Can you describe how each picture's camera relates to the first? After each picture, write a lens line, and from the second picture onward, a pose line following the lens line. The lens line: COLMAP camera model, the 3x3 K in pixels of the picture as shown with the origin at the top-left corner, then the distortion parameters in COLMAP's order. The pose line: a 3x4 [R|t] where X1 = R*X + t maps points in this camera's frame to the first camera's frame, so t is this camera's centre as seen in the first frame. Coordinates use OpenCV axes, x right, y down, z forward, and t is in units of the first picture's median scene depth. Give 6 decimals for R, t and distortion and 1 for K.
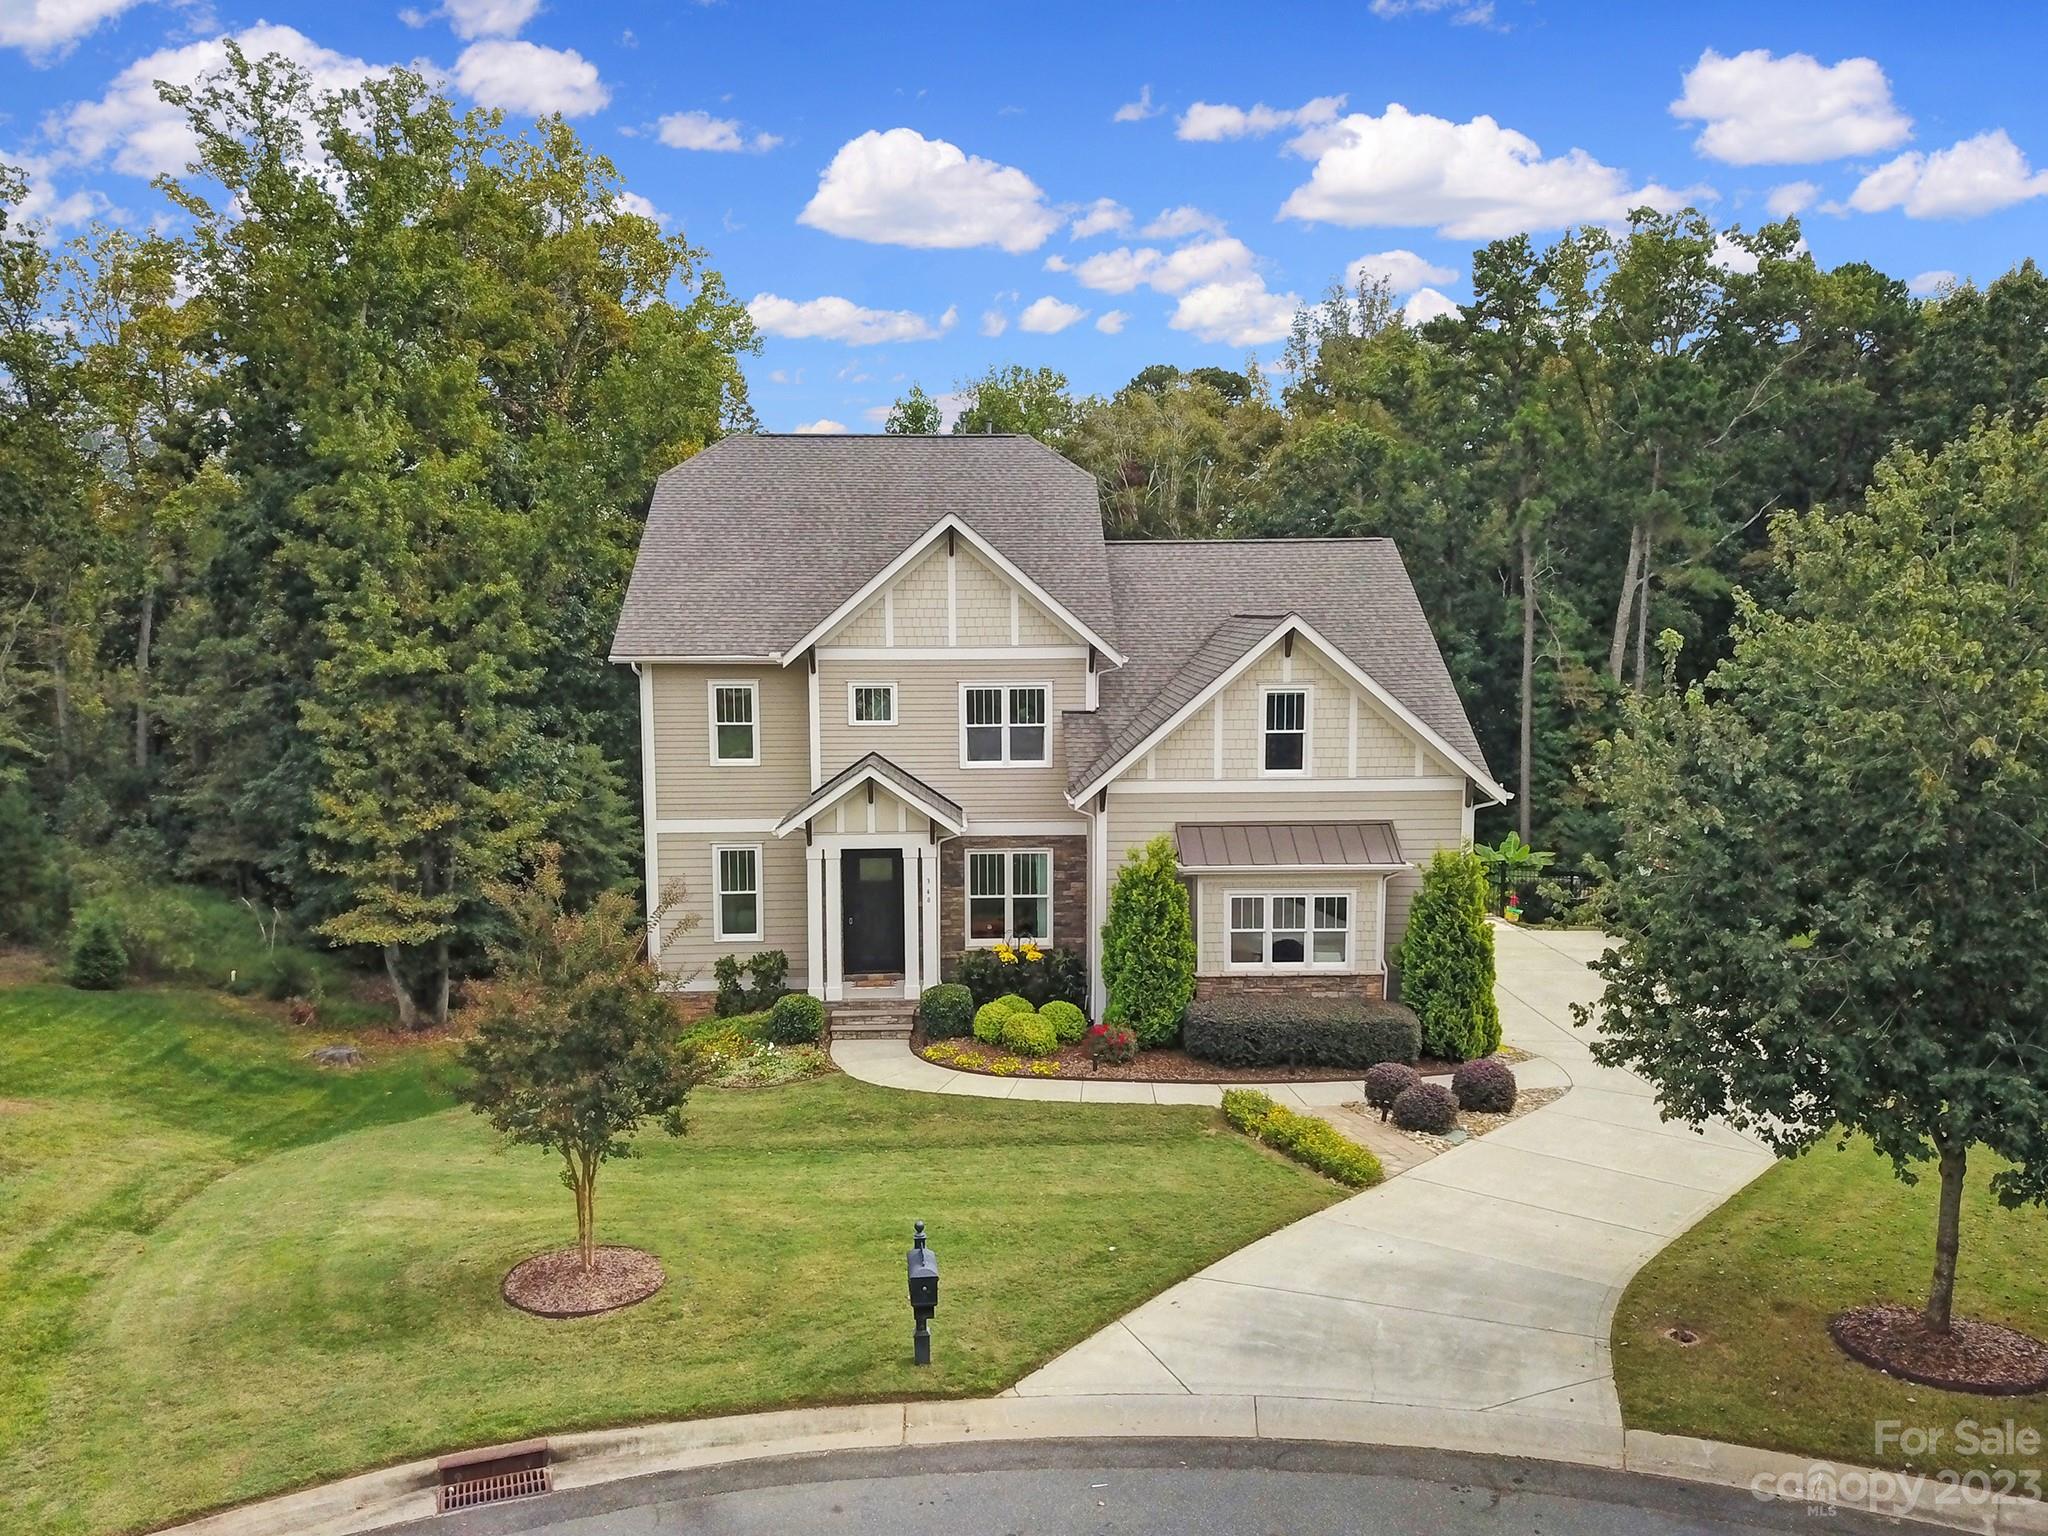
lens RADIAL K [[1602.8, 0, 1012.4], [0, 1602.8, 770.8], [0, 0, 1]] dist [0.011868, -0.007820]
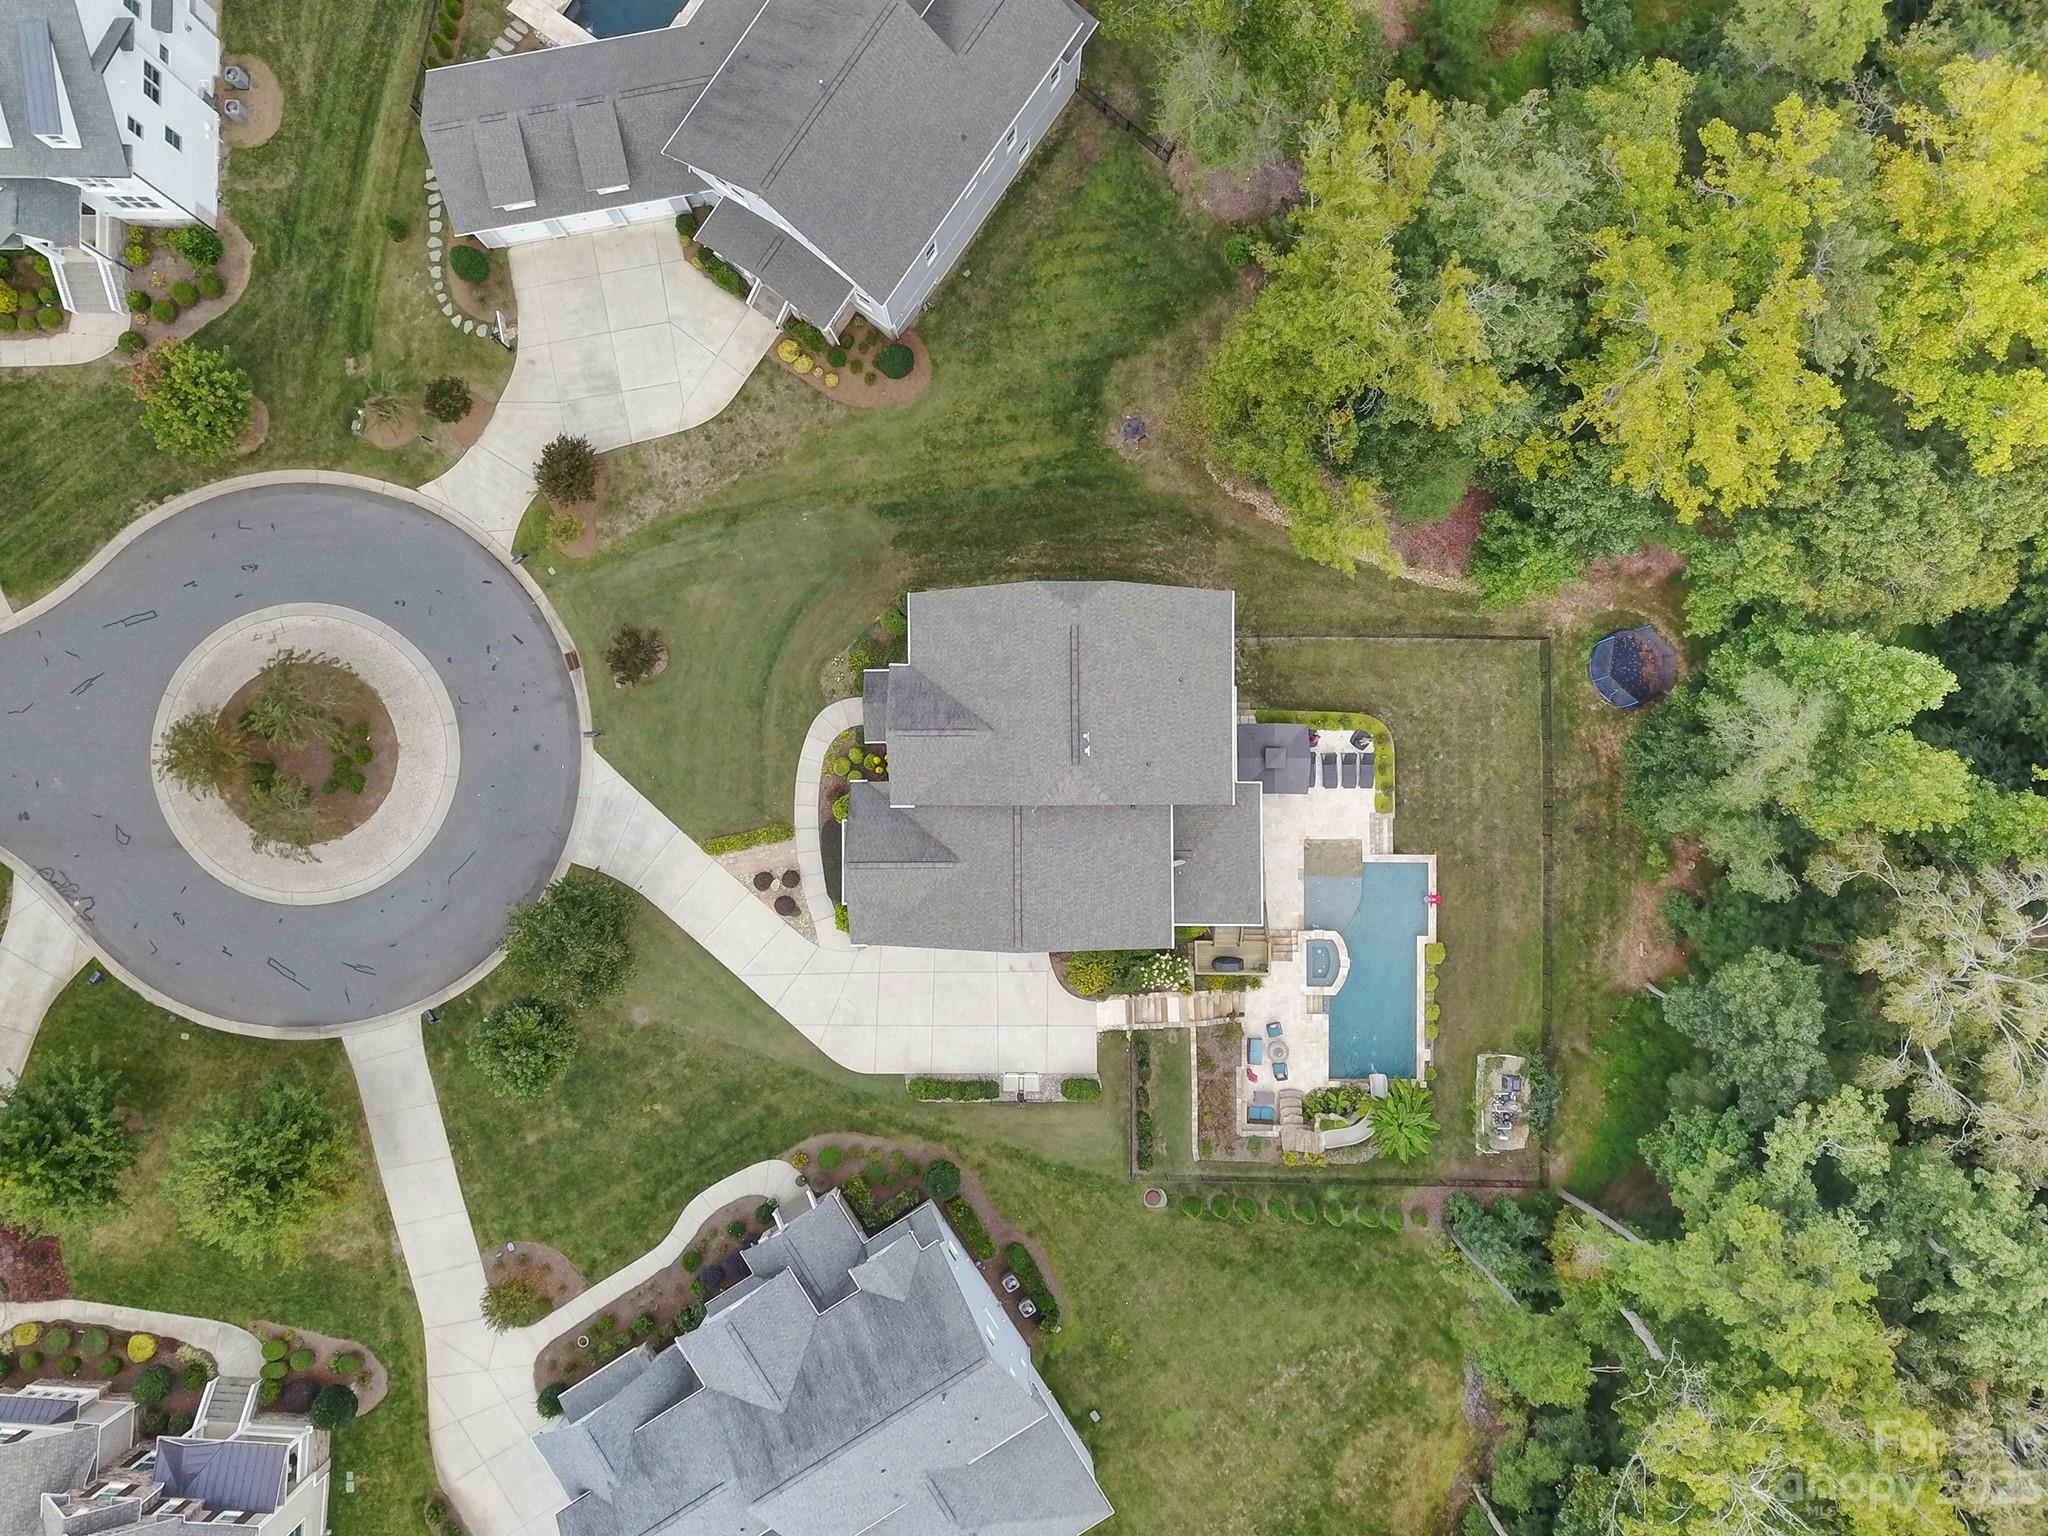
lens RADIAL K [[1602.8, 0, 1012.4], [0, 1602.8, 770.8], [0, 0, 1]] dist [0.011868, -0.007820]
pose [[-0.028294, 0.999572, -0.007379, 0.029794], [-0.104759, 0.004376, 0.994488, -2.634854], [0.994095, 0.028911, 0.104590, 0.966429]]
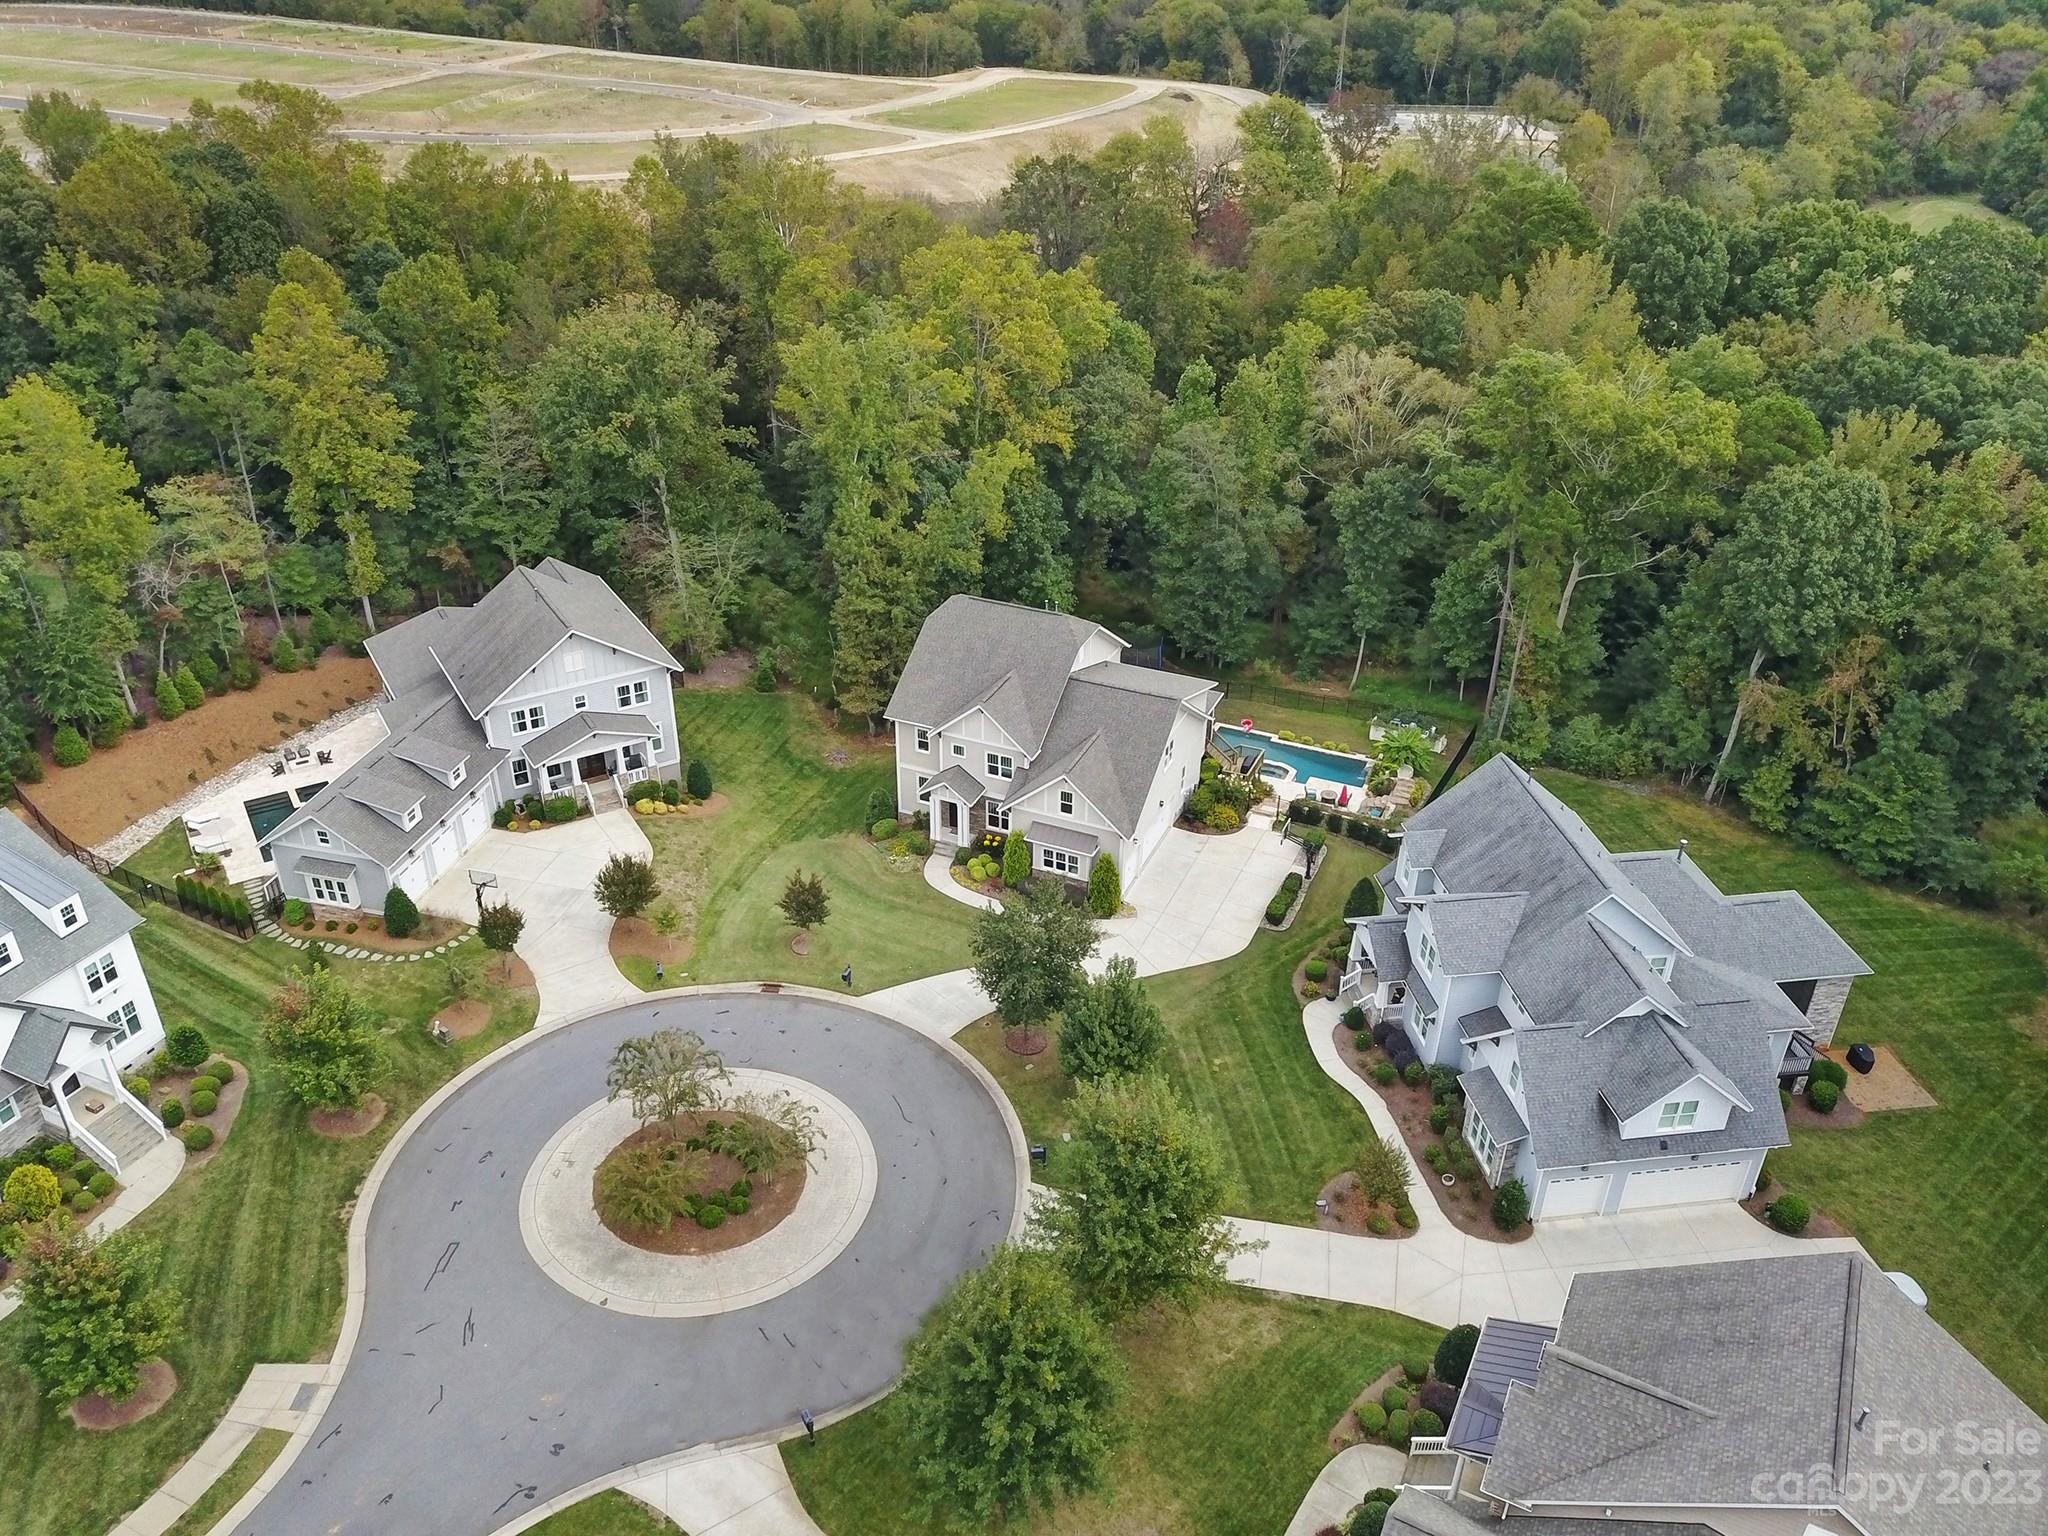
lens RADIAL K [[1602.8, 0, 1012.4], [0, 1602.8, 770.8], [0, 0, 1]] dist [0.011868, -0.007820]
pose [[0.901488, 0.223026, -0.370917, 1.184618], [-0.055879, 0.909811, 0.411244, -1.314471], [0.429182, -0.350005, 0.832646, -1.539114]]
